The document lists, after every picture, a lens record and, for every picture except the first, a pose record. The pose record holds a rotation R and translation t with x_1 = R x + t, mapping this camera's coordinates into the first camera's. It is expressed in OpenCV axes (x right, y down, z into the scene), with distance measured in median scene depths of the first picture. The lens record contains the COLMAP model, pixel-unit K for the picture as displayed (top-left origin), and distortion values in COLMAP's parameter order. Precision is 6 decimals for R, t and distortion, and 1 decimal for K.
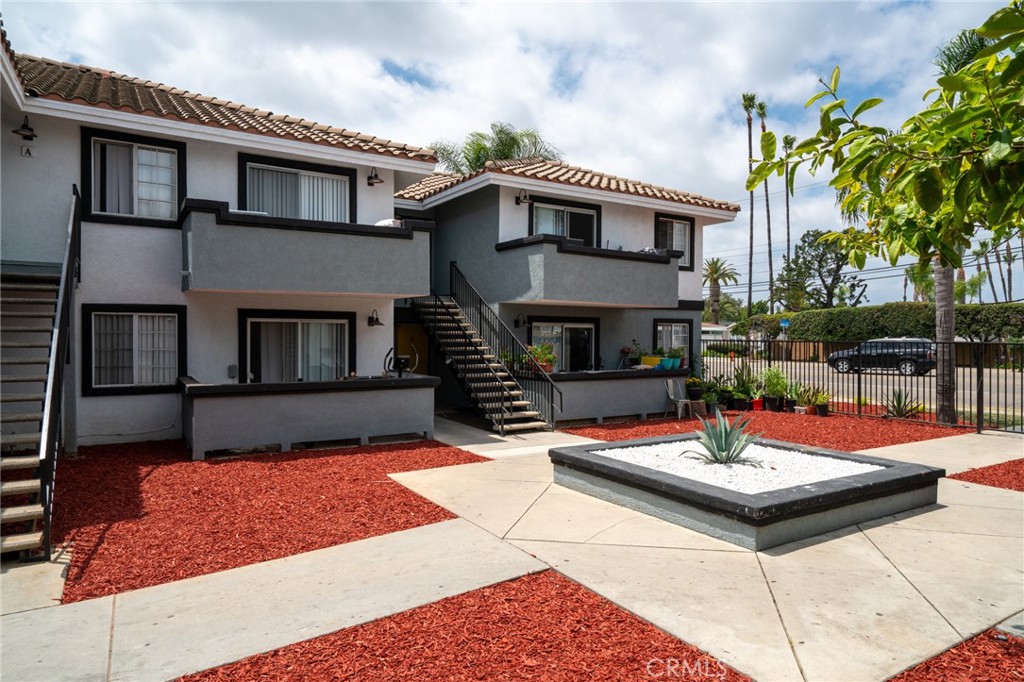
lens RADIAL K [[620.9, 0, 513.8], [0, 620.9, 344.2], [0, 0, 1]] dist [0.006213, 0.003847]
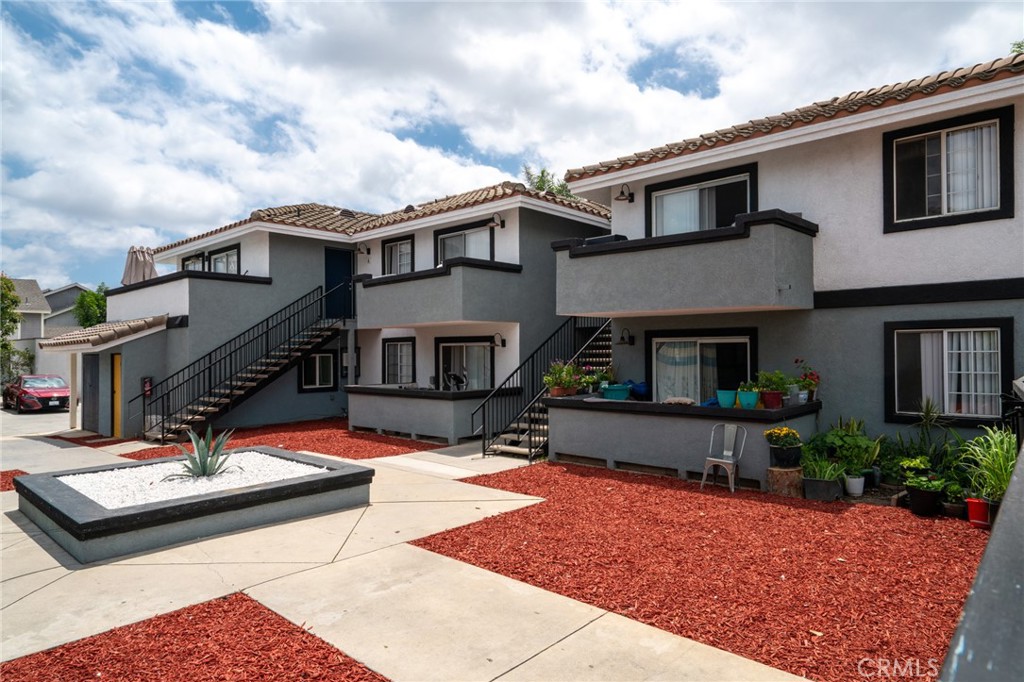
lens RADIAL K [[597.5, 0, 523.4], [0, 597.5, 341.8], [0, 0, 1]] dist [0.003512, 0.000887]
pose [[0.293822, -0.023644, -0.955568, 0.957581], [-0.007045, 0.999613, -0.026900, -0.010220], [0.955834, 0.014636, 0.293542, 0.787821]]
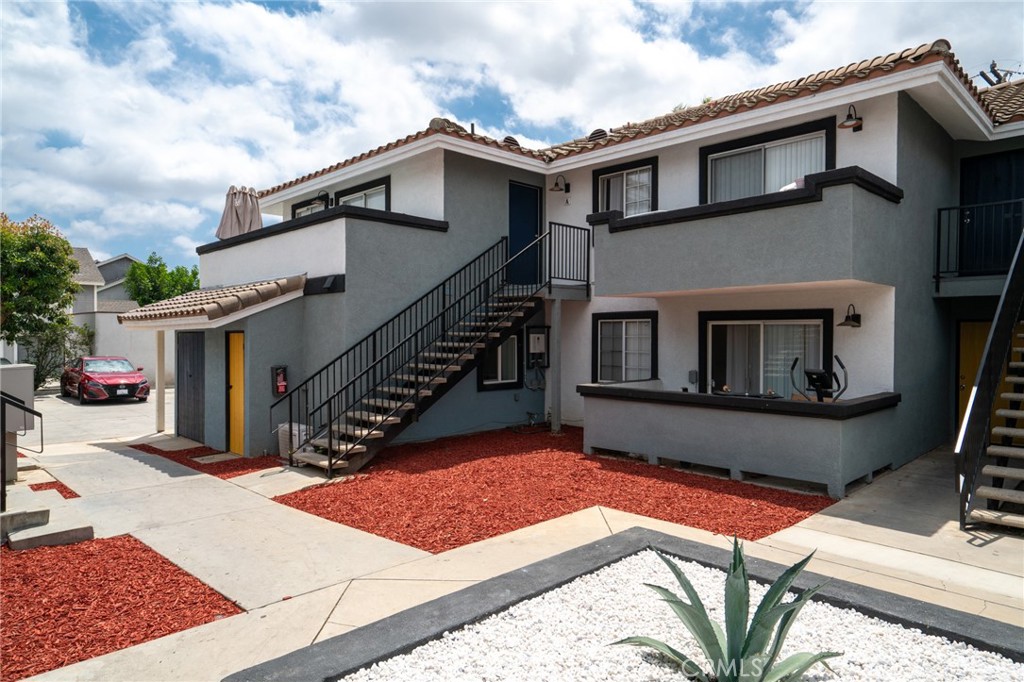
lens RADIAL K [[620.9, 0, 513.8], [0, 620.9, 344.2], [0, 0, 1]] dist [0.006213, 0.003847]
pose [[0.227009, 0.011056, -0.973830, 0.423760], [-0.018719, 0.999800, 0.006987, -0.008325], [0.973713, 0.016643, 0.227171, 0.506857]]
